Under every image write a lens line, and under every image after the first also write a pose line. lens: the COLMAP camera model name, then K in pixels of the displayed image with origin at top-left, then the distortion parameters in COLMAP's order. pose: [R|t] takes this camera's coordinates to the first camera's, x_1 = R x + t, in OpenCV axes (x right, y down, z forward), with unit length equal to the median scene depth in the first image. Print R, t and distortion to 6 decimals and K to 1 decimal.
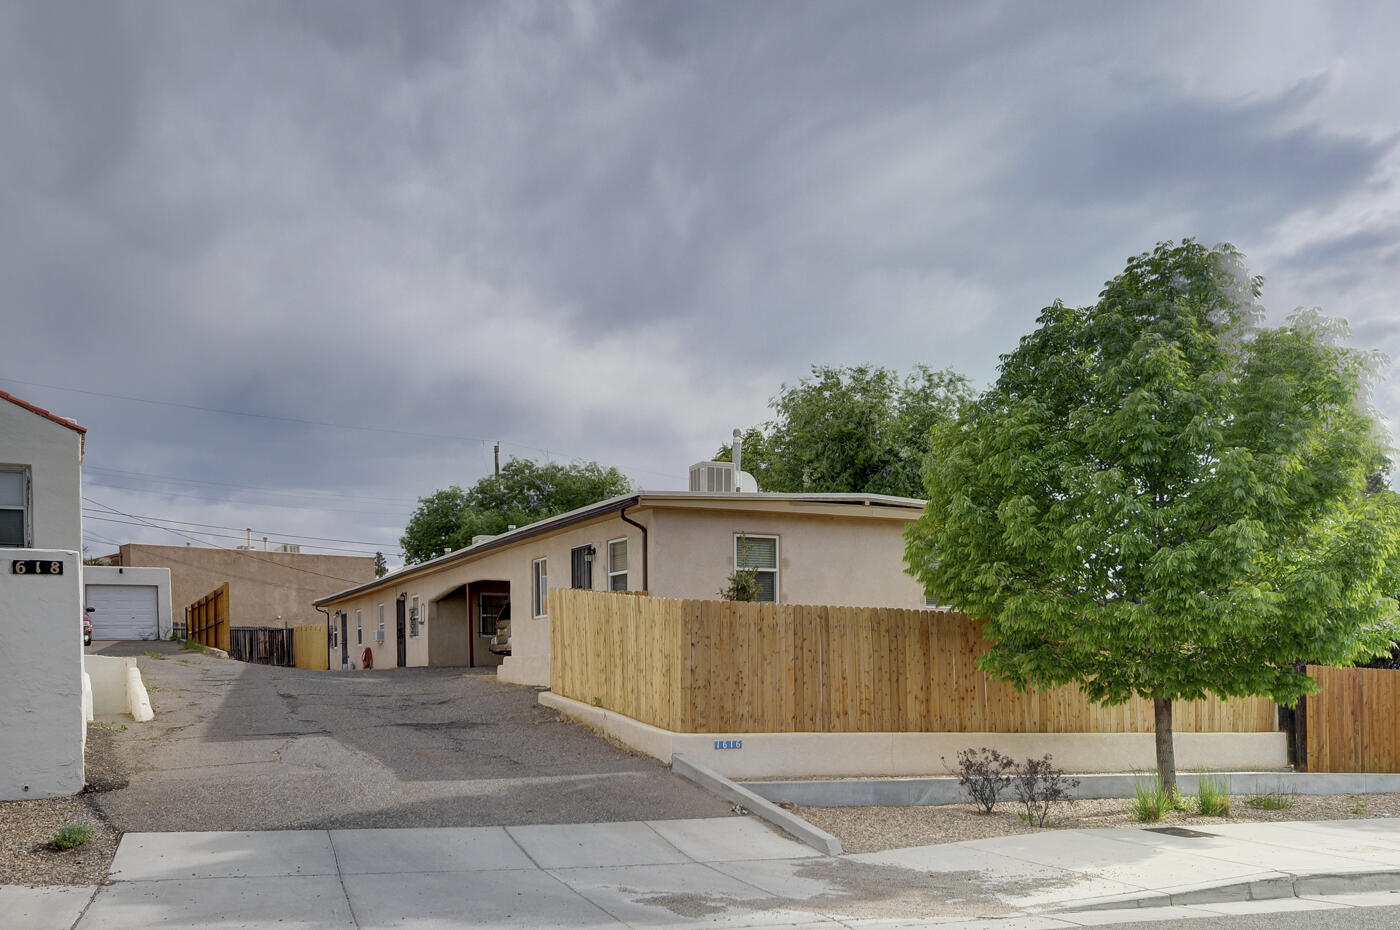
lens RADIAL K [[1169.3, 0, 772.8], [0, 1169.3, 666.0], [0, 0, 1]] dist [-0.052997, -0.001499]
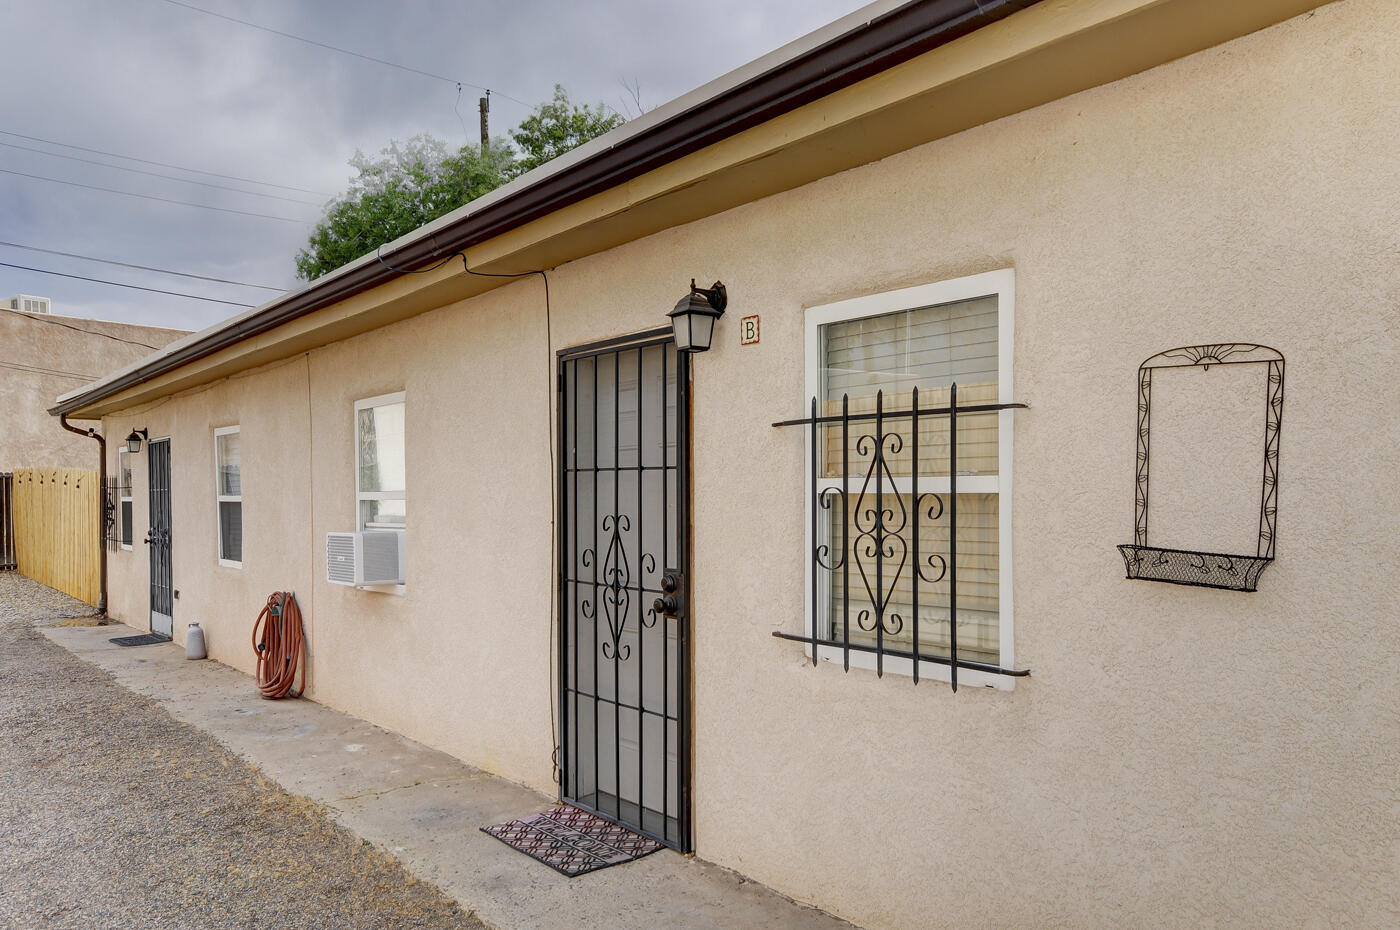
lens RADIAL K [[1079.8, 0, 697.7], [0, 1079.8, 513.9], [0, 0, 1]] dist [-0.014202, 0.062747]
pose [[0.991898, 0.008357, 0.126759, -0.569690], [-0.010431, 0.999822, 0.015712, -0.068693], [-0.126605, -0.016907, 0.991809, 1.508525]]
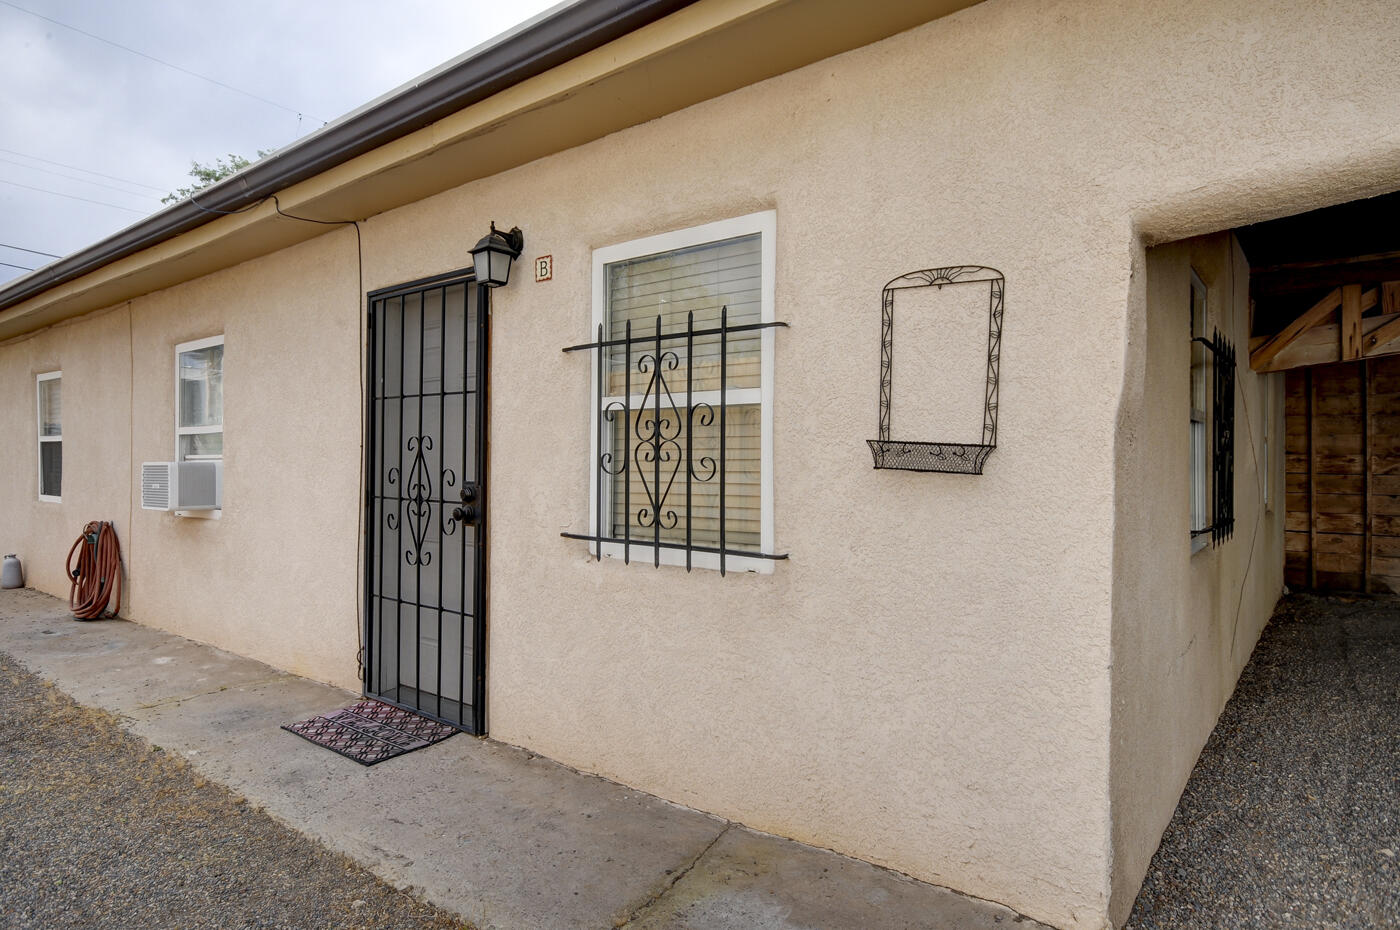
lens RADIAL K [[794.8, 0, 700.0], [0, 794.8, 465.0], [0, 0, 1]] dist [0.003881, 0.009266]
pose [[0.931001, 0.021618, 0.364375, -0.564465], [-0.021717, 0.999757, -0.003827, -0.058362], [-0.364369, -0.004350, 0.931244, 1.538176]]
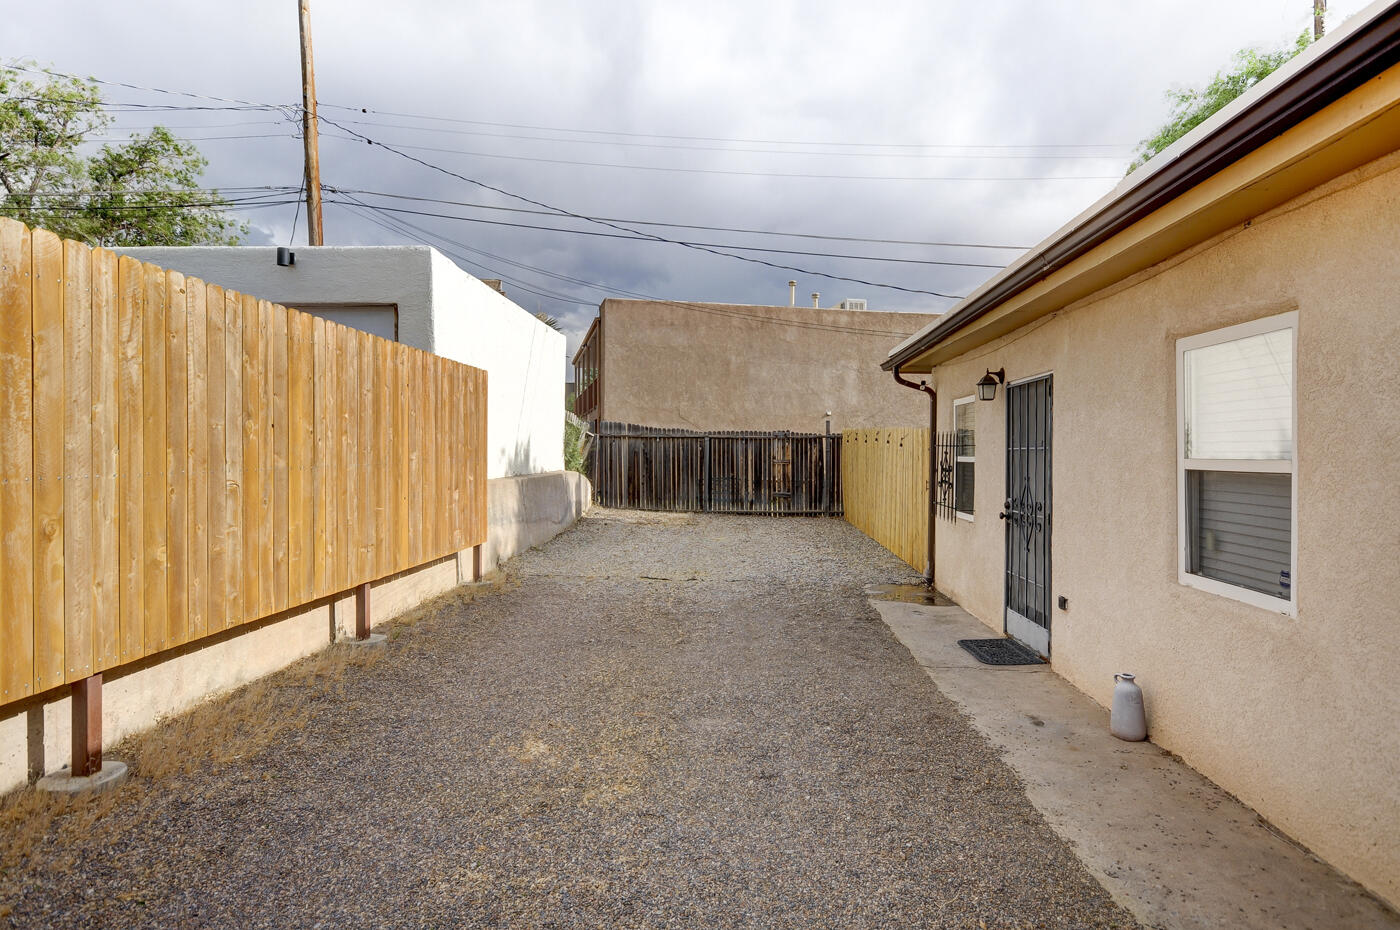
lens RADIAL K [[776.0, 0, 704.4], [0, 776.0, 458.3], [0, 0, 1]] dist [0.001104, 0.000137]
pose [[0.825242, 0.023646, -0.564284, -0.713285], [-0.018045, 0.999717, 0.015503, -0.067988], [0.564491, -0.002611, 0.825435, 1.793461]]
